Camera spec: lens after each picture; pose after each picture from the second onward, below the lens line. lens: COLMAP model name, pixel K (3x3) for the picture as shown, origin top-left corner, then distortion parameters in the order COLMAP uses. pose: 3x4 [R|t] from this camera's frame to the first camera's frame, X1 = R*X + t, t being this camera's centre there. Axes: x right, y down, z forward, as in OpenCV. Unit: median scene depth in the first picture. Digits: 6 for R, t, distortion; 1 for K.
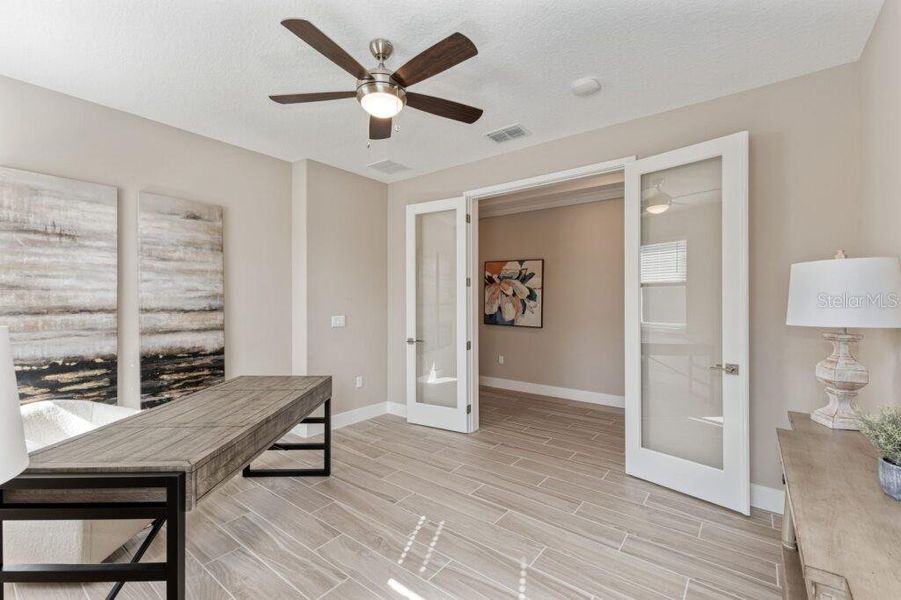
lens RADIAL K [[390.4, 0, 449.8], [0, 390.4, 301.9], [0, 0, 1]] dist [0.008550, 0.000297]
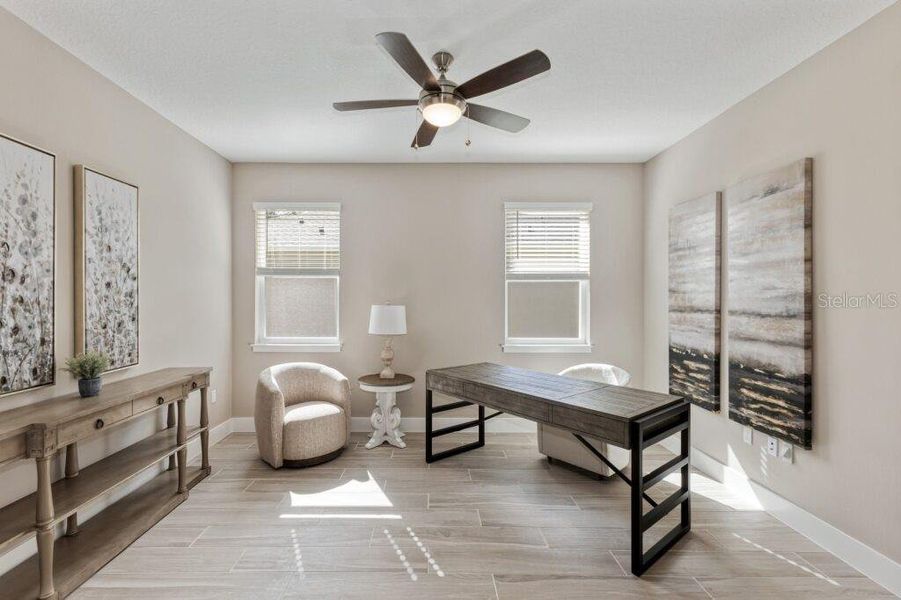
lens RADIAL K [[439.3, 0, 449.0], [0, 439.3, 298.3], [0, 0, 1]] dist [0.000453, 0.000053]
pose [[-0.790134, -0.000210, -0.612934, 0.376051], [-0.002423, 0.999993, 0.002780, -0.012808], [0.612929, 0.003682, -0.790129, 1.374324]]
